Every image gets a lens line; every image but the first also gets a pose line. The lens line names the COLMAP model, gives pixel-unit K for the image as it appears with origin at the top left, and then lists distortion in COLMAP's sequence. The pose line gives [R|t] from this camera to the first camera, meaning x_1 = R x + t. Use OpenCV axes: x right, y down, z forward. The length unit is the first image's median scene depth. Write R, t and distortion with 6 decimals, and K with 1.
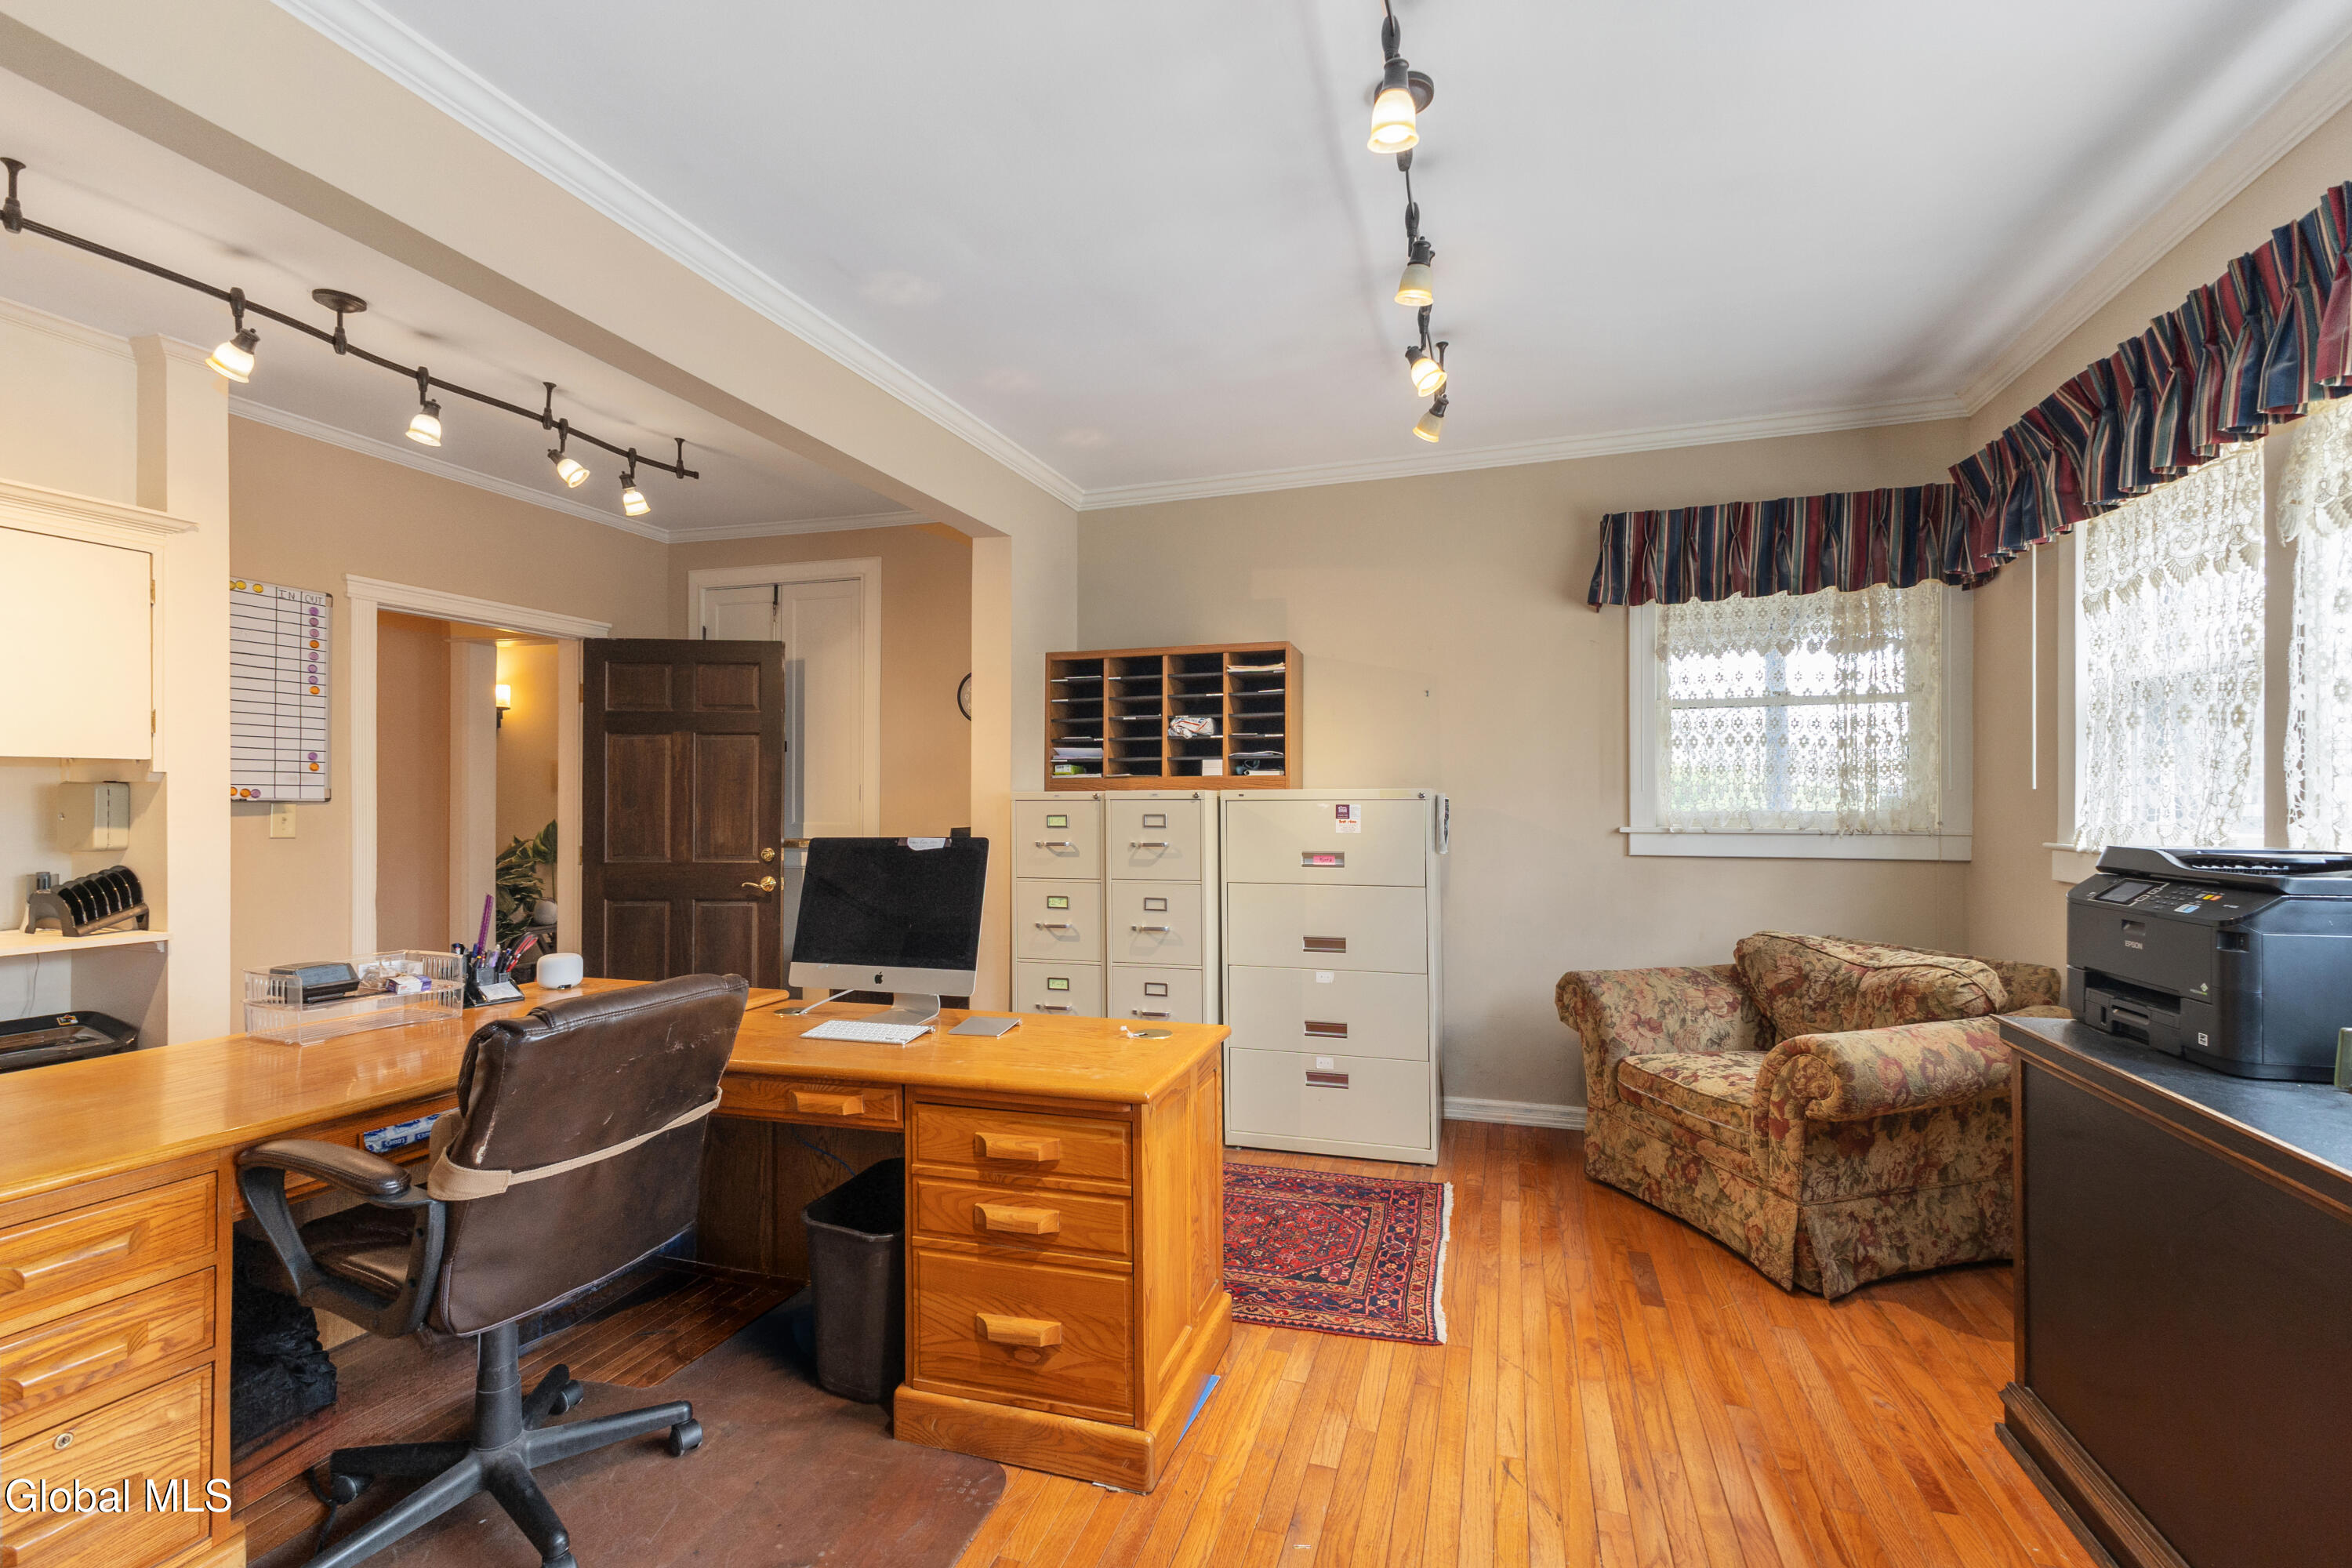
lens RADIAL K [[1019.9, 0, 1177.1], [0, 1019.9, 793.9], [0, 0, 1]] dist [0.005778, 0.000343]
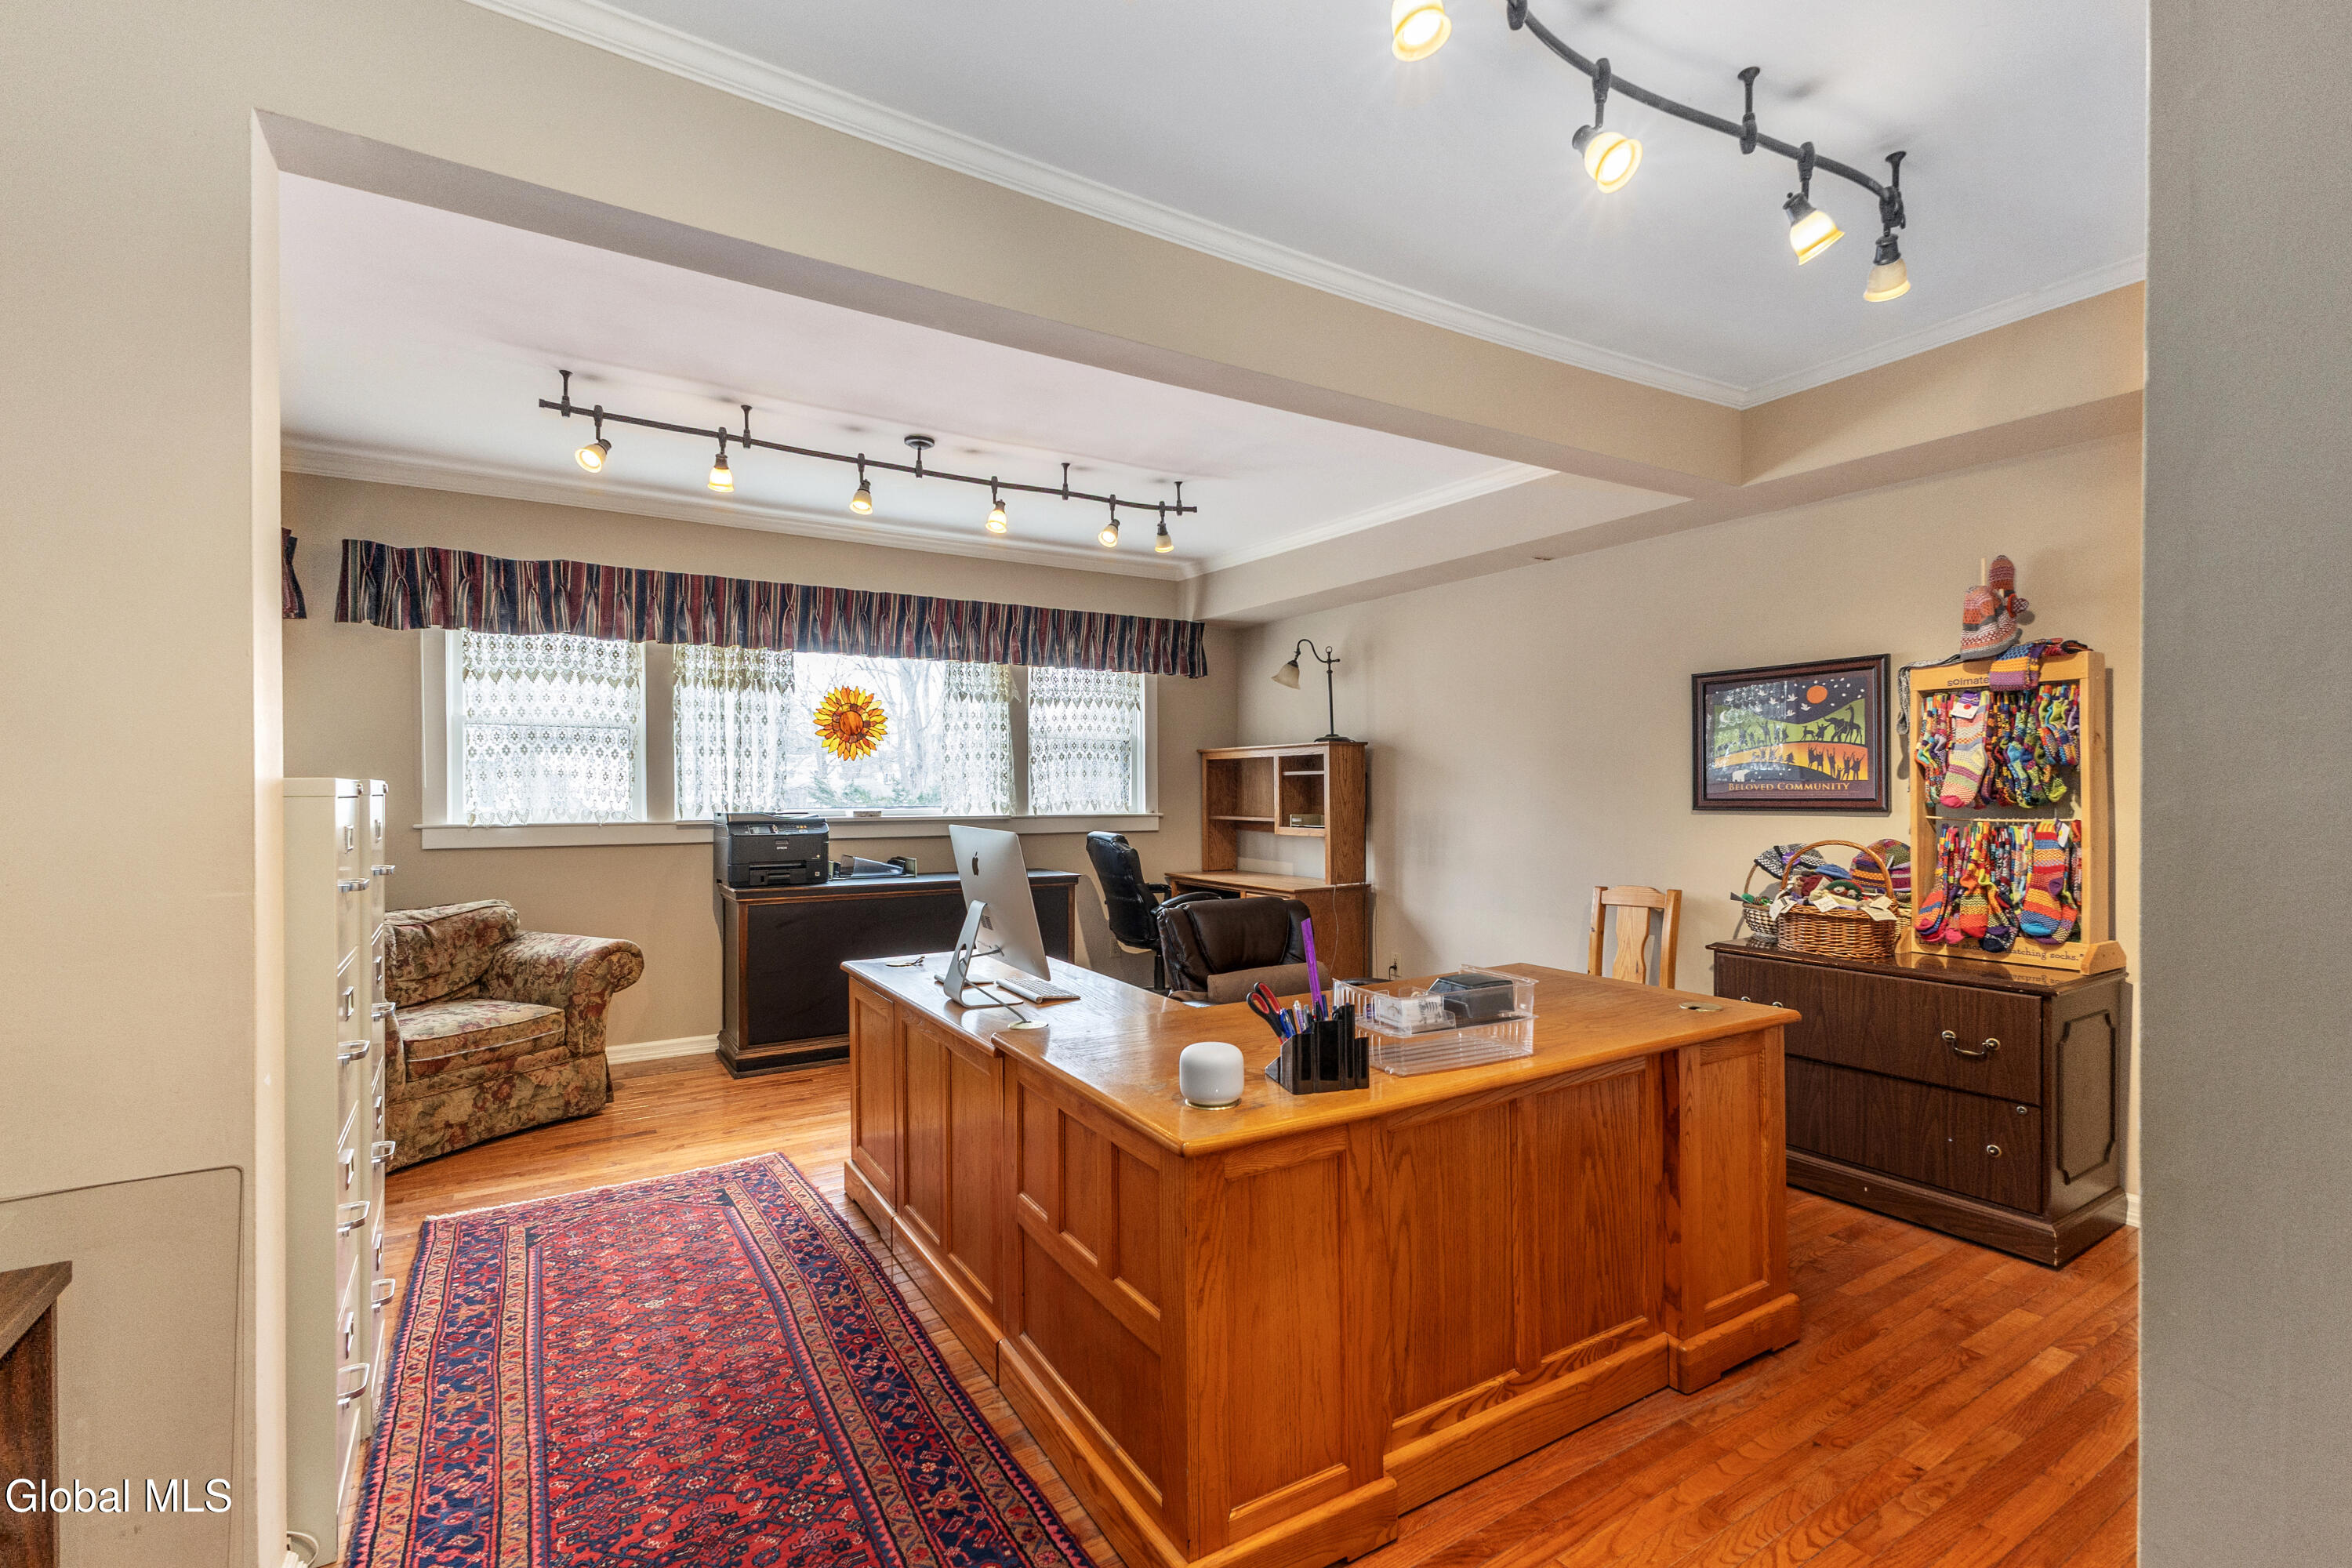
lens RADIAL K [[1019.9, 0, 1177.1], [0, 1019.9, 793.9], [0, 0, 1]] dist [0.005778, 0.000343]
pose [[-0.762936, 0.004210, 0.646460, -1.034081], [0.003816, 0.999991, -0.002008, 0.009413], [-0.646462, 0.000935, -0.762945, 1.561554]]
